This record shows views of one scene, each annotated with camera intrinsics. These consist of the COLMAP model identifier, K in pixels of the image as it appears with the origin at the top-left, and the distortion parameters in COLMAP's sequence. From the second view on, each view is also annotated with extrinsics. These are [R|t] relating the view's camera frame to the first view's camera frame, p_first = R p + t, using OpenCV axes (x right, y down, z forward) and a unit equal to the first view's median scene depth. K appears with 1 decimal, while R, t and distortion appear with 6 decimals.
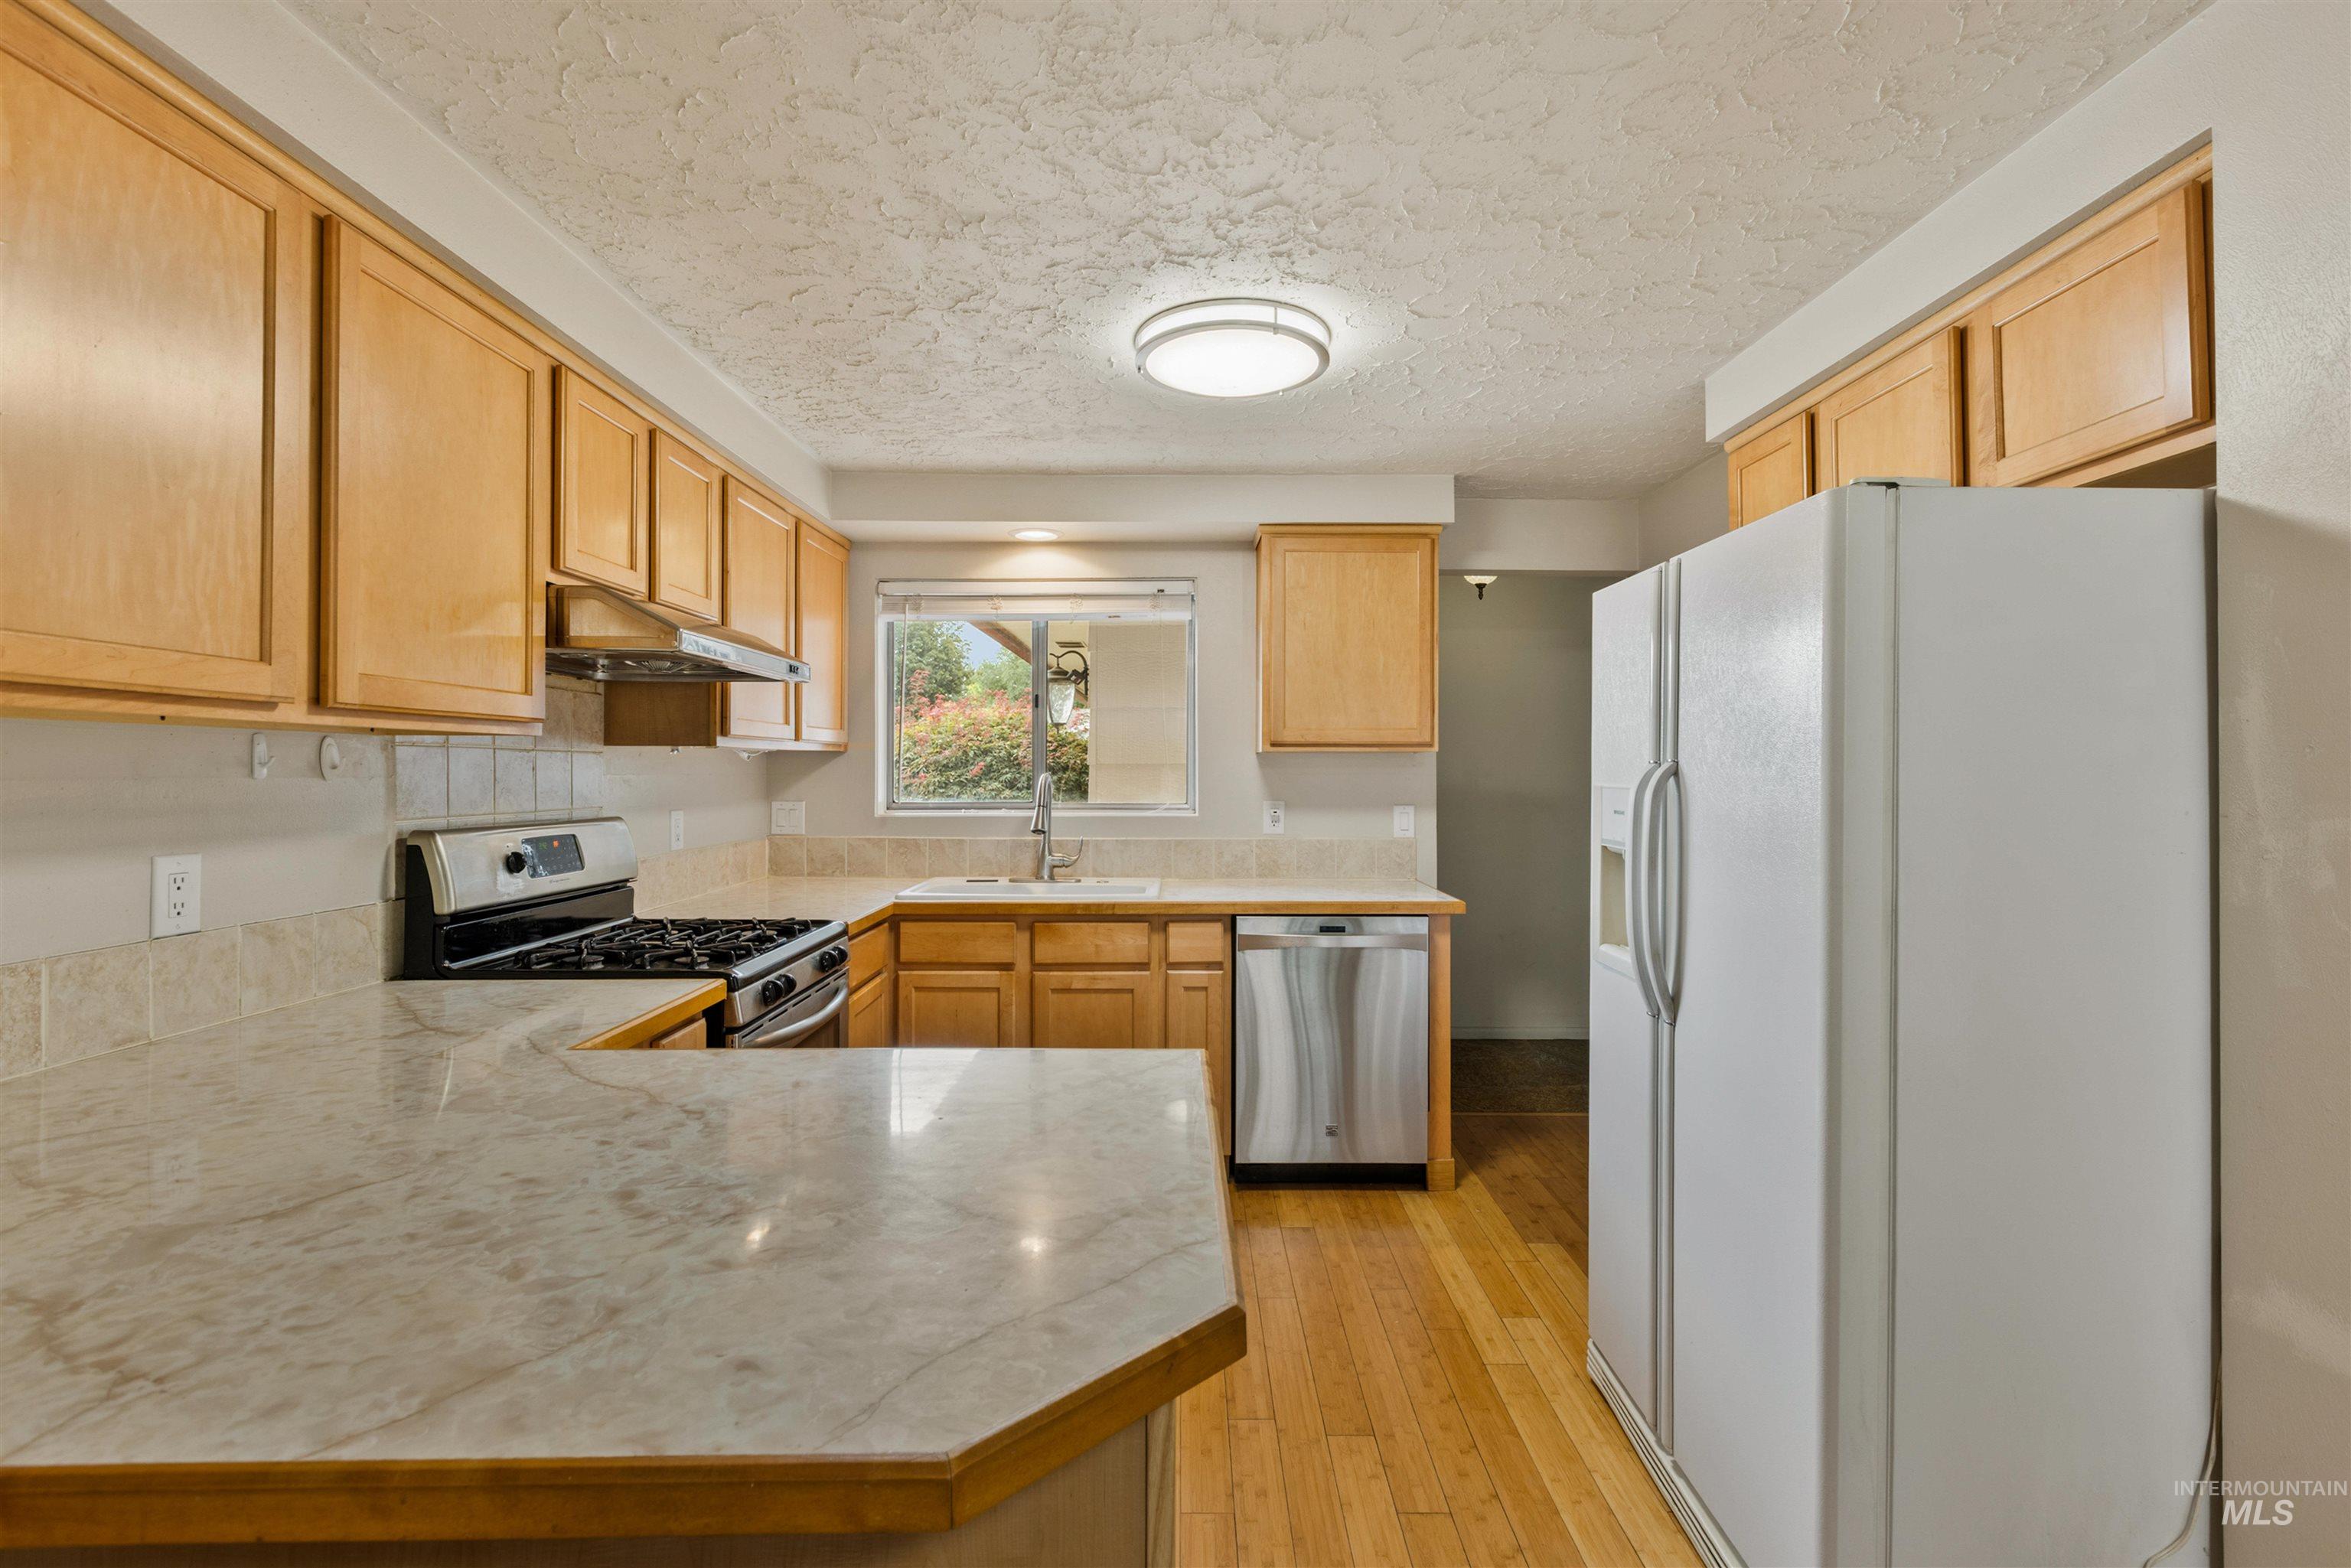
lens RADIAL K [[1058.8, 0, 1199.5], [0, 1058.8, 755.3], [0, 0, 1]] dist [0.001001, -0.000716]
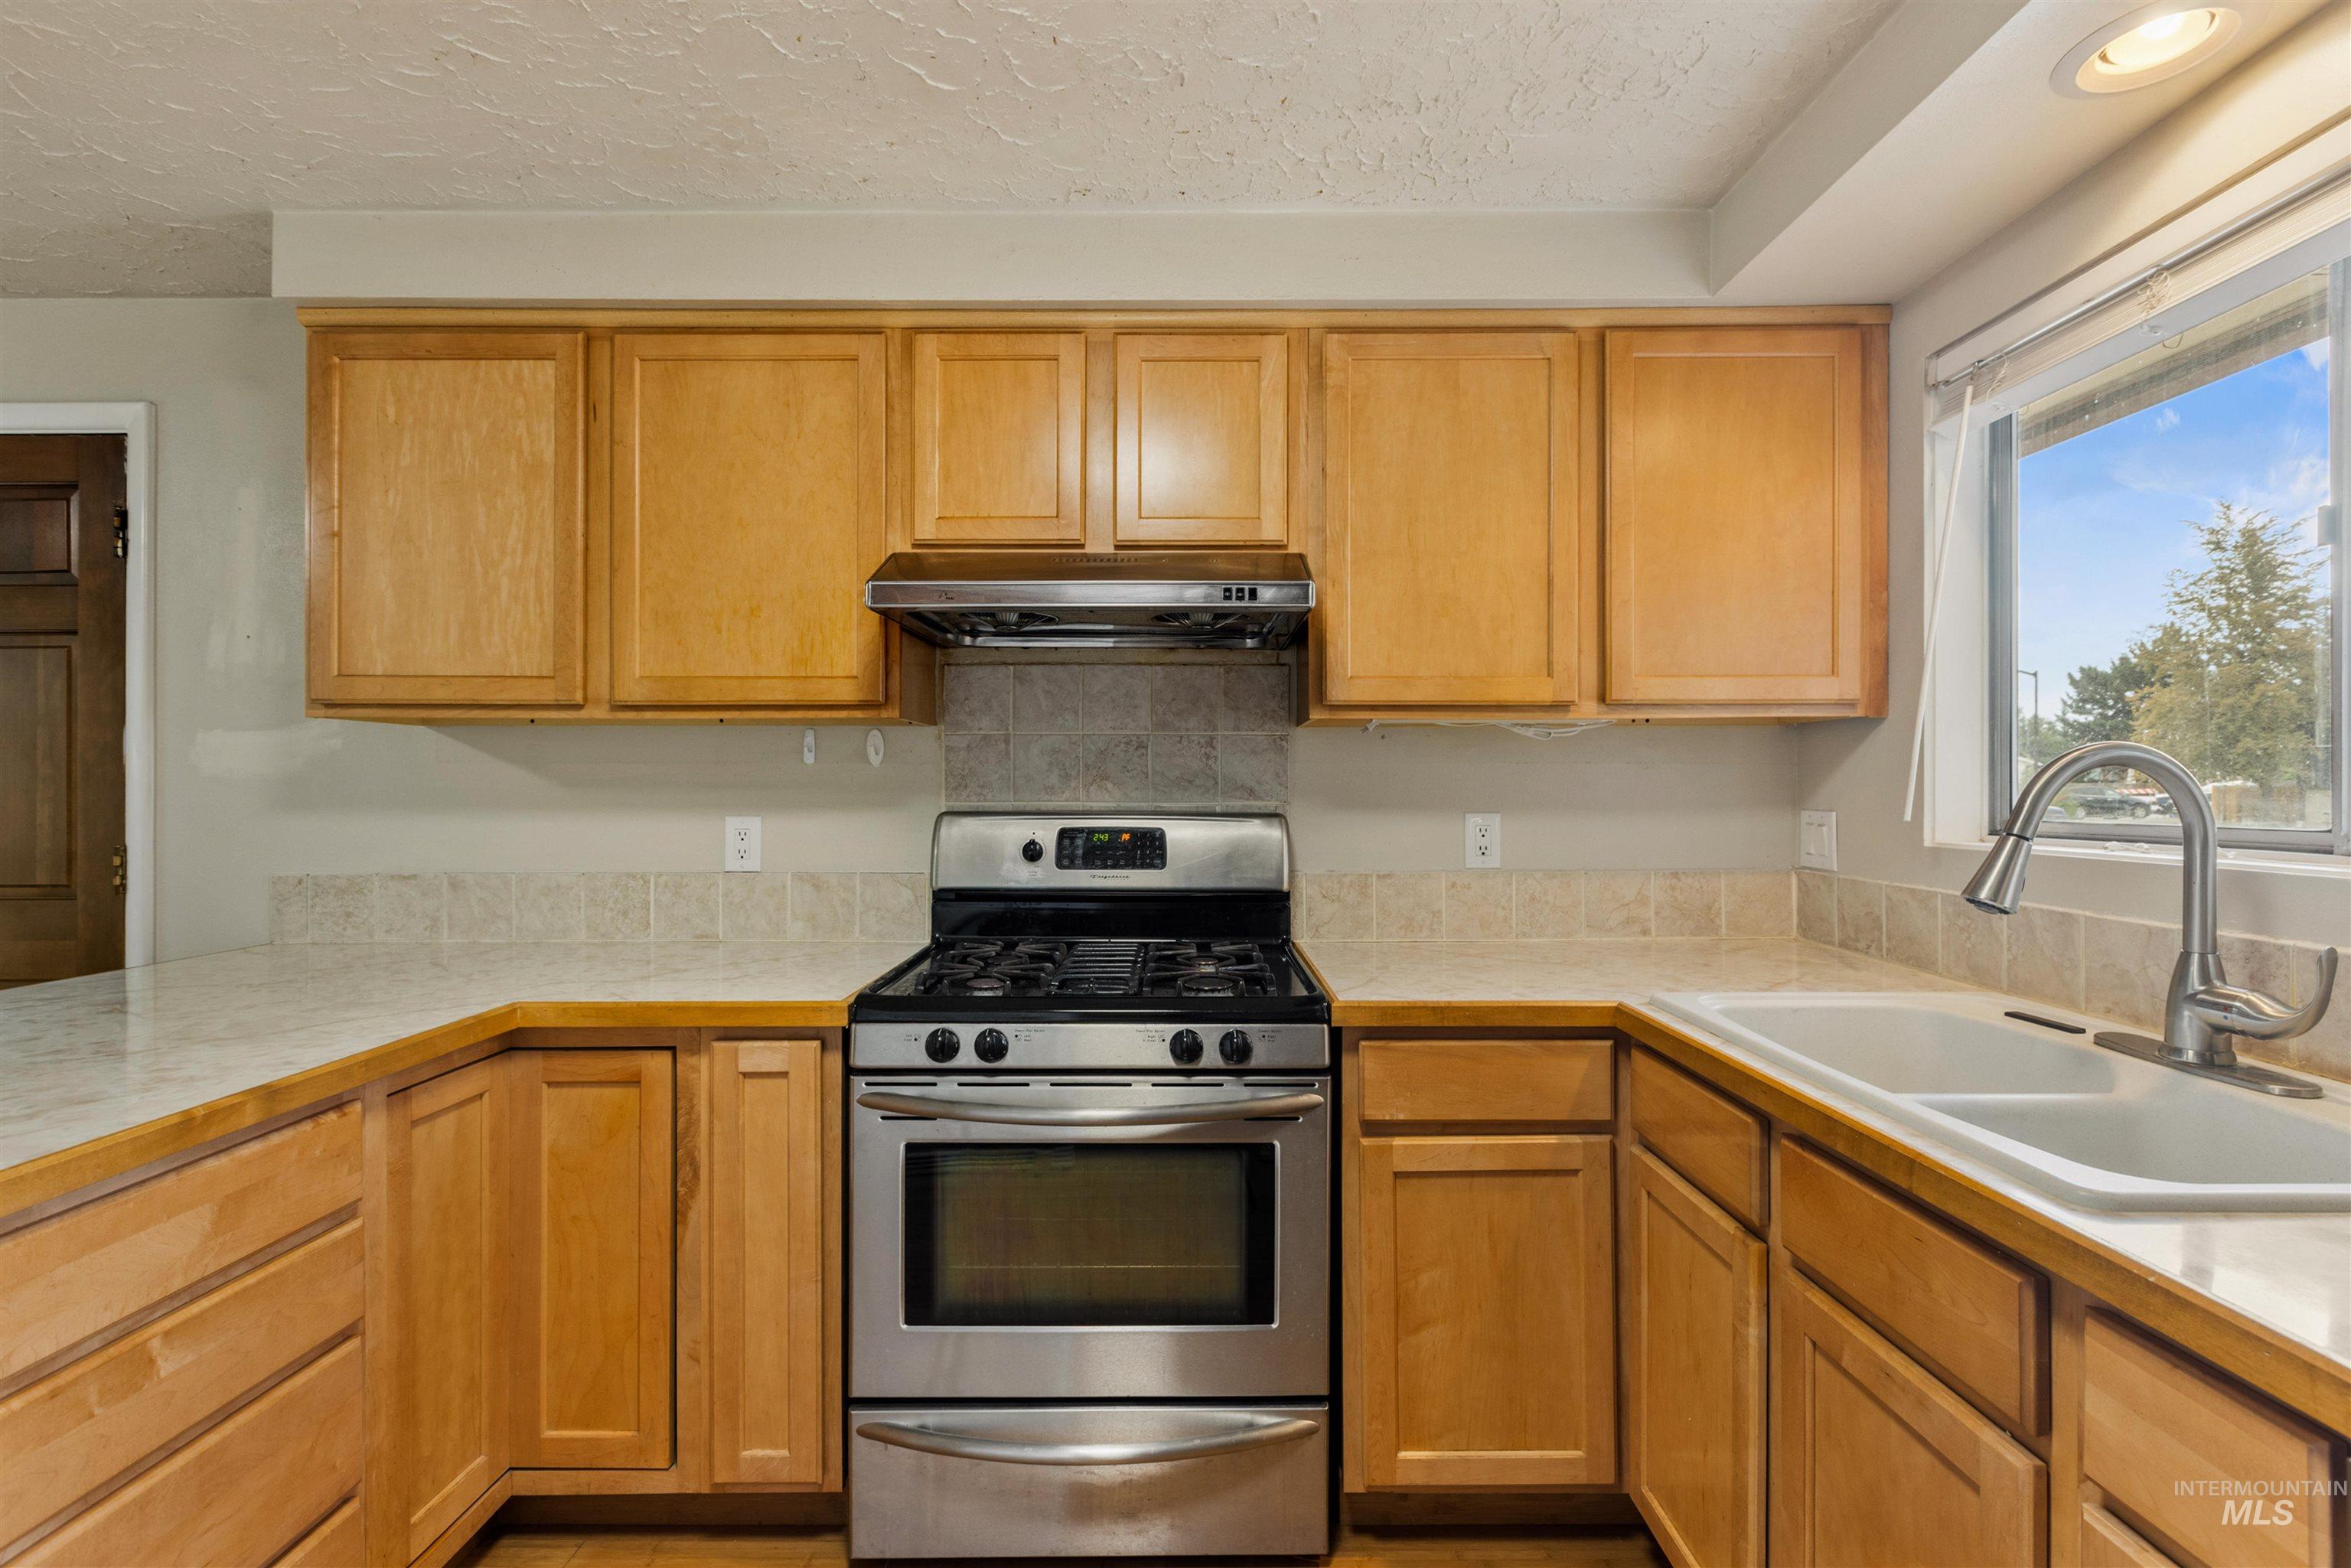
lens RADIAL K [[1058.8, 0, 1164.8], [0, 1058.8, 783.8], [0, 0, 1]] dist [0.001001, -0.000716]
pose [[-0.018935, -0.001423, -0.999820, 0.224450], [0.013952, 0.999901, -0.001687, 0.029864], [0.999723, -0.013981, -0.018913, 0.787576]]
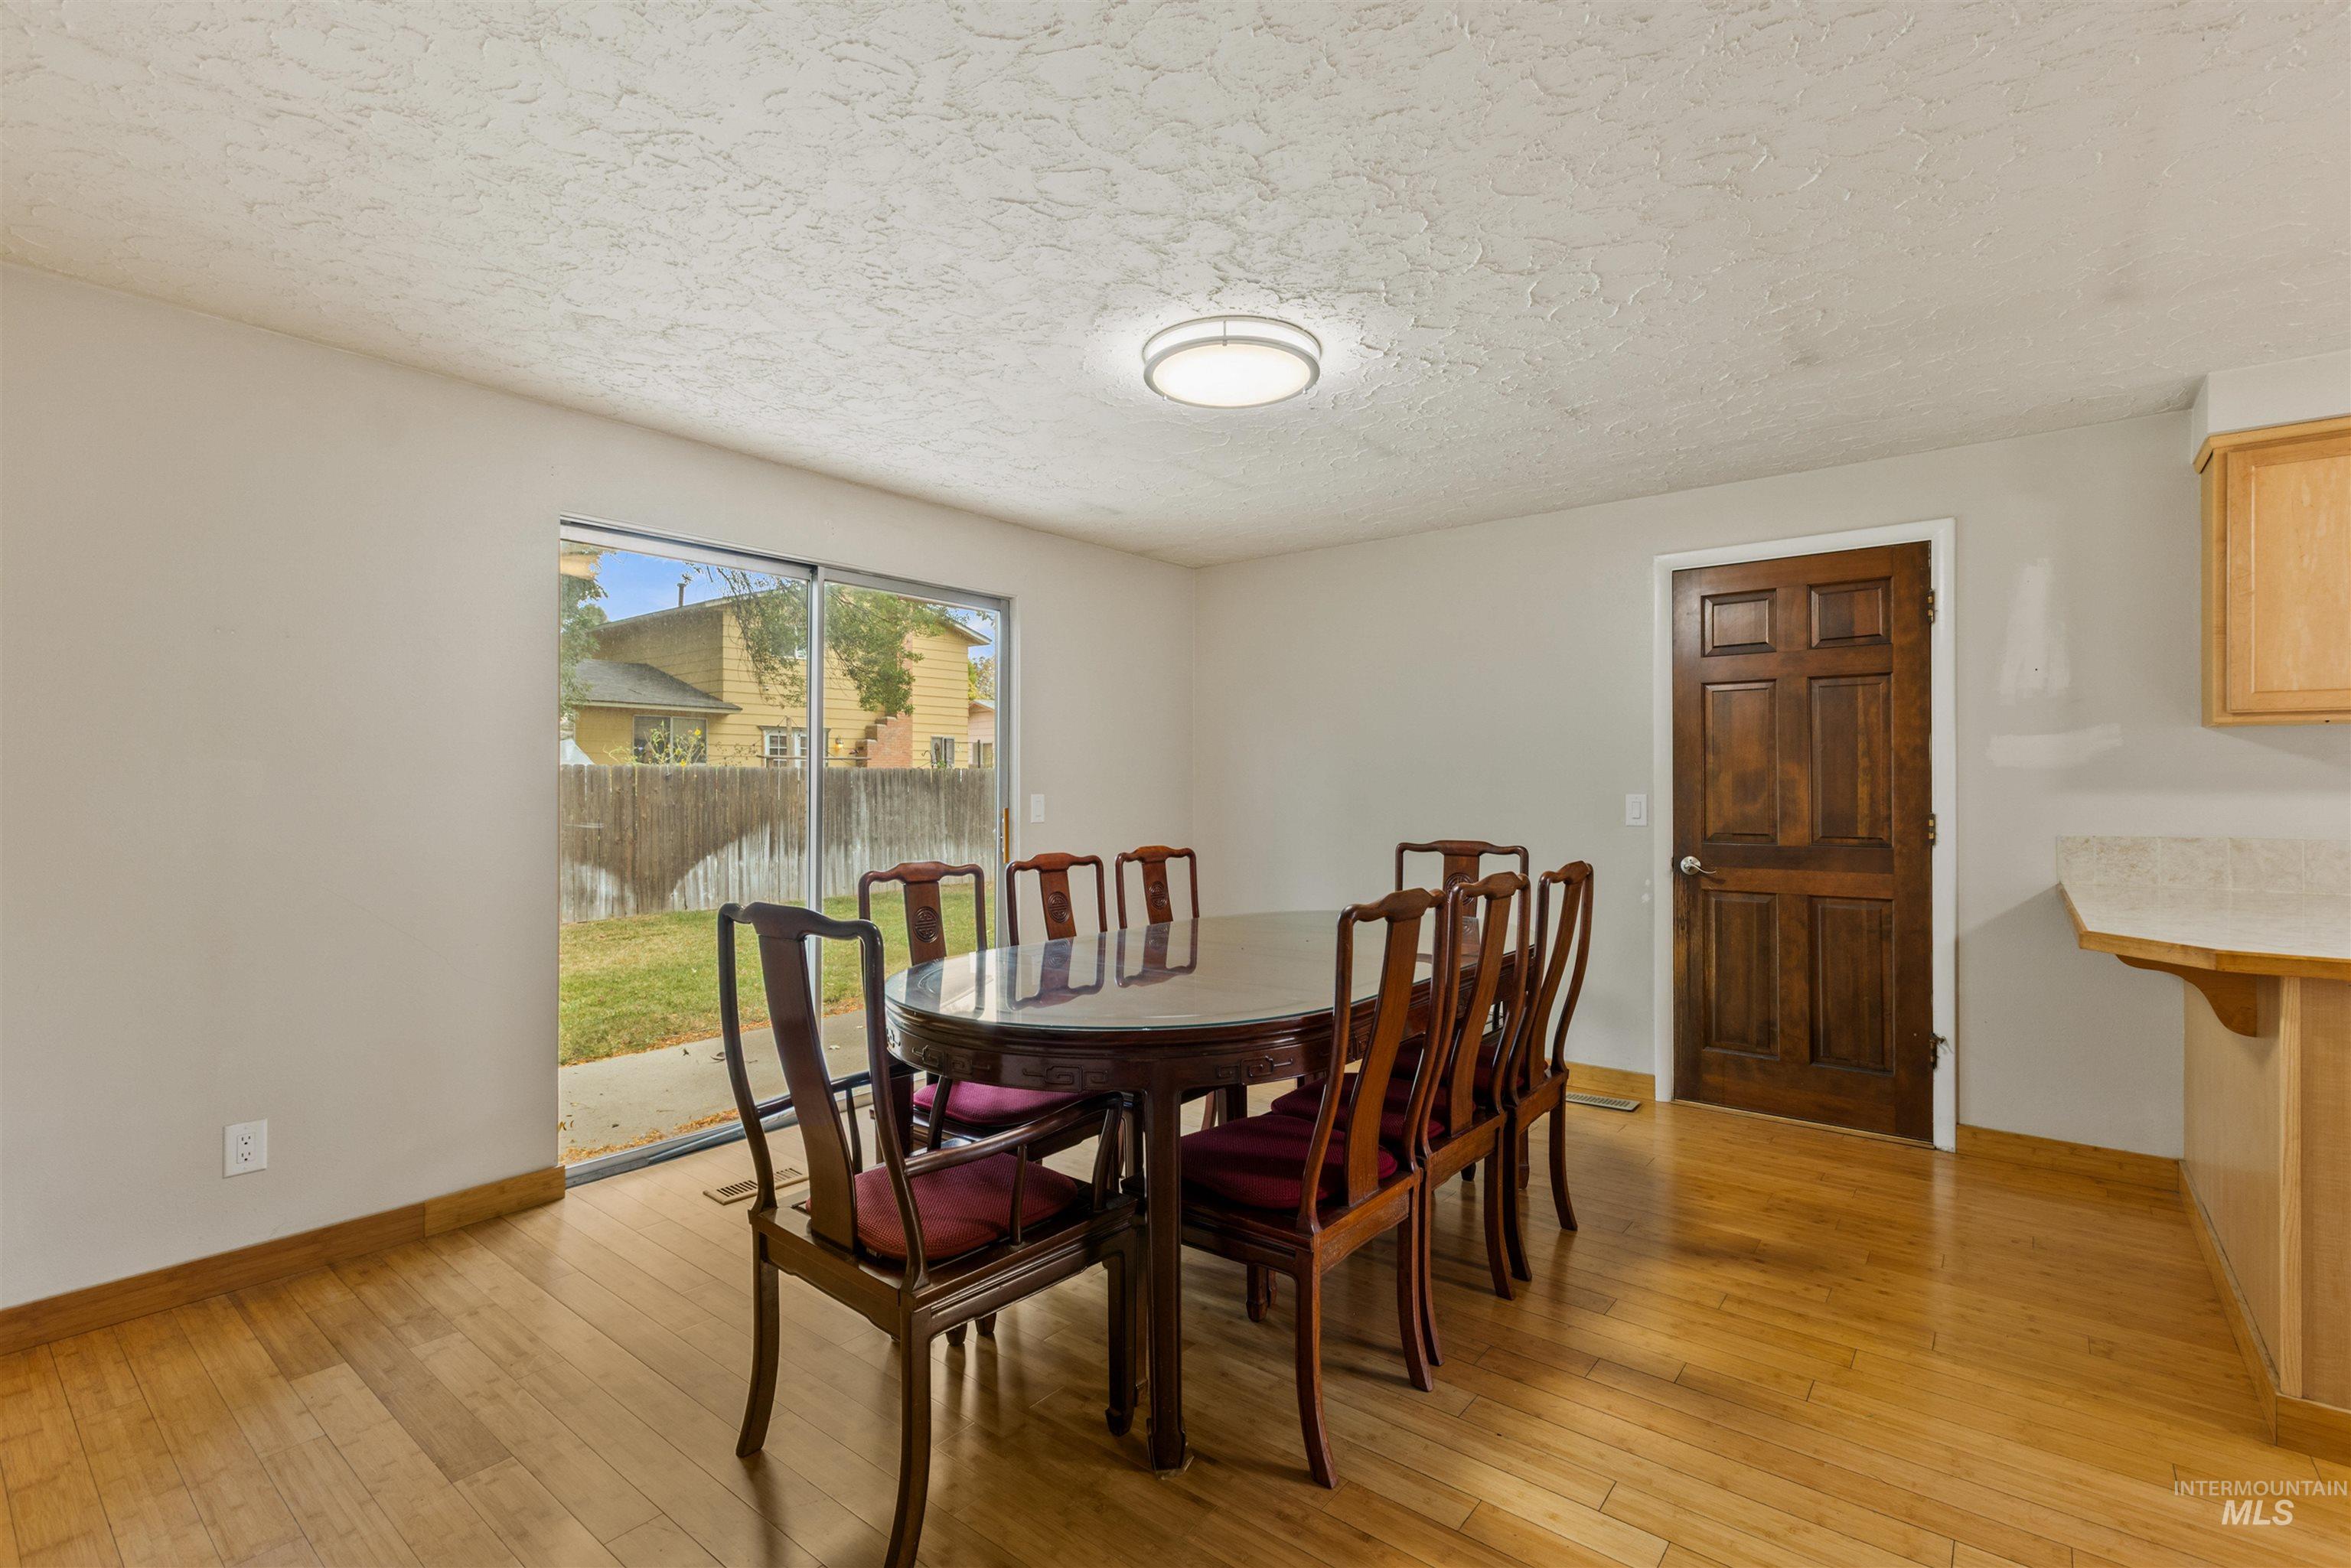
lens RADIAL K [[1058.8, 0, 1194.2], [0, 1058.8, 778.8], [0, 0, 1]] dist [0.001001, -0.000716]
pose [[-0.621574, -0.010999, -0.783278, 0.825608], [0.006336, 0.999798, -0.019068, 0.041220], [0.783330, -0.016815, -0.621379, 0.163169]]
